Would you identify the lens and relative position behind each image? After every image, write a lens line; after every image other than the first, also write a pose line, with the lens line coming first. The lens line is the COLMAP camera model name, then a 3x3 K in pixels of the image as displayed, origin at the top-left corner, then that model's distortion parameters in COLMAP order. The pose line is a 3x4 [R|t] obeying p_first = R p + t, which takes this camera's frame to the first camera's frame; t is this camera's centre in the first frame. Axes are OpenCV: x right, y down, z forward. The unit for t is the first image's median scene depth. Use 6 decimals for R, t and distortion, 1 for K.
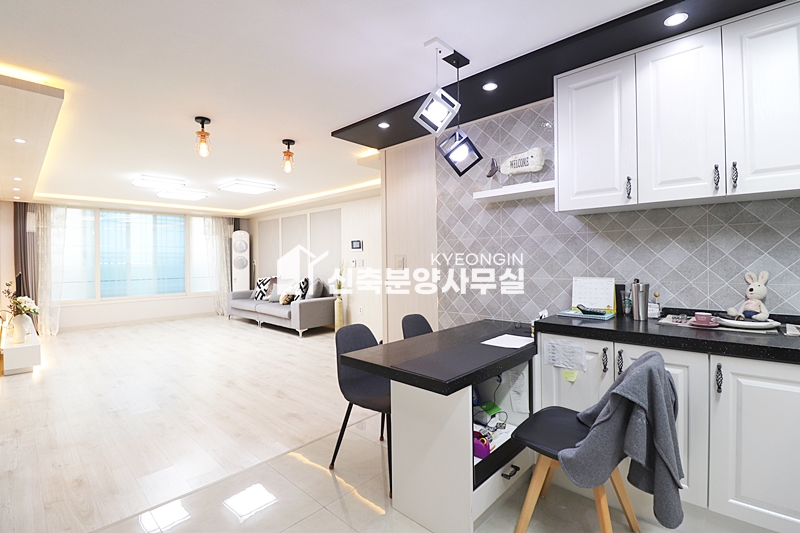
lens RADIAL K [[367.8, 0, 400.9], [0, 367.8, 260.9], [0, 0, 1]] dist [-0.005463, -0.006954]
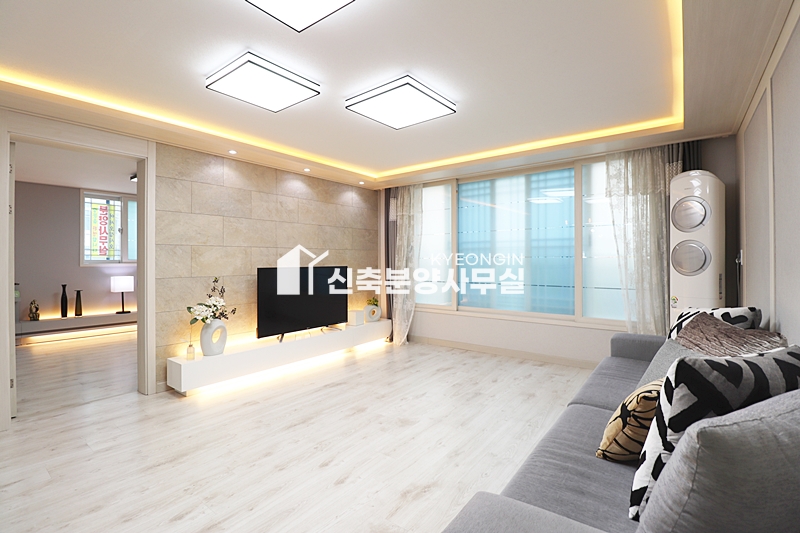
lens RADIAL K [[367.8, 0, 402.5], [0, 367.8, 261.6], [0, 0, 1]] dist [-0.005463, -0.006954]
pose [[0.092691, 0.012700, -0.995614, -0.116558], [-0.002399, 0.999919, 0.012532, 0.006149], [0.995692, 0.001227, 0.092713, 0.830527]]
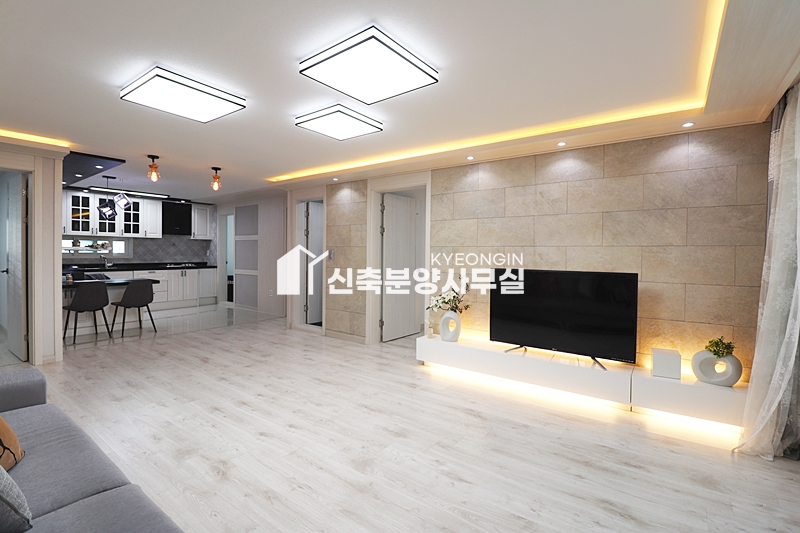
lens RADIAL K [[367.8, 0, 405.5], [0, 367.8, 257.4], [0, 0, 1]] dist [-0.005463, -0.006954]
pose [[-0.993189, 0.000086, -0.116517, -0.506382], [-0.001995, 0.999841, 0.017742, -0.002052], [0.116500, 0.017853, -0.993030, 1.190054]]
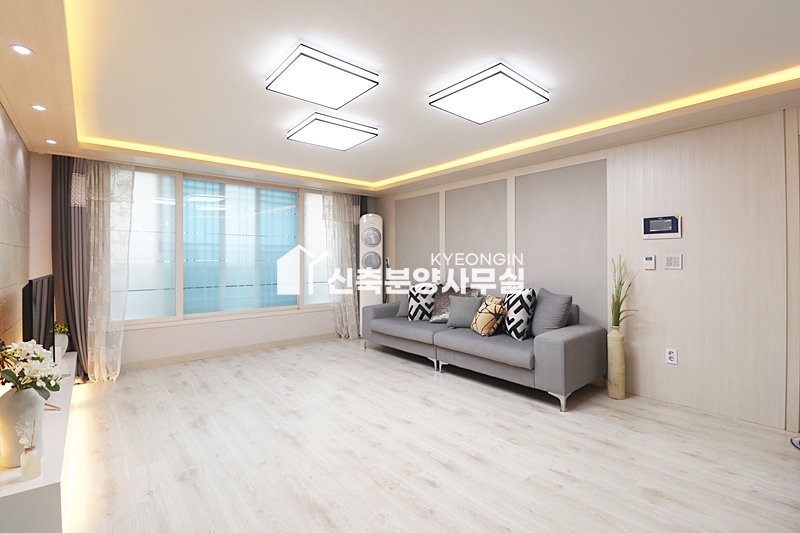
lens RADIAL K [[367.8, 0, 406.8], [0, 367.8, 262.5], [0, 0, 1]] dist [-0.005463, -0.006954]
pose [[0.993455, 0.005812, -0.114075, -0.362930], [-0.005717, 0.999983, 0.001156, 0.007545], [0.114079, -0.000496, 0.993472, 0.409390]]
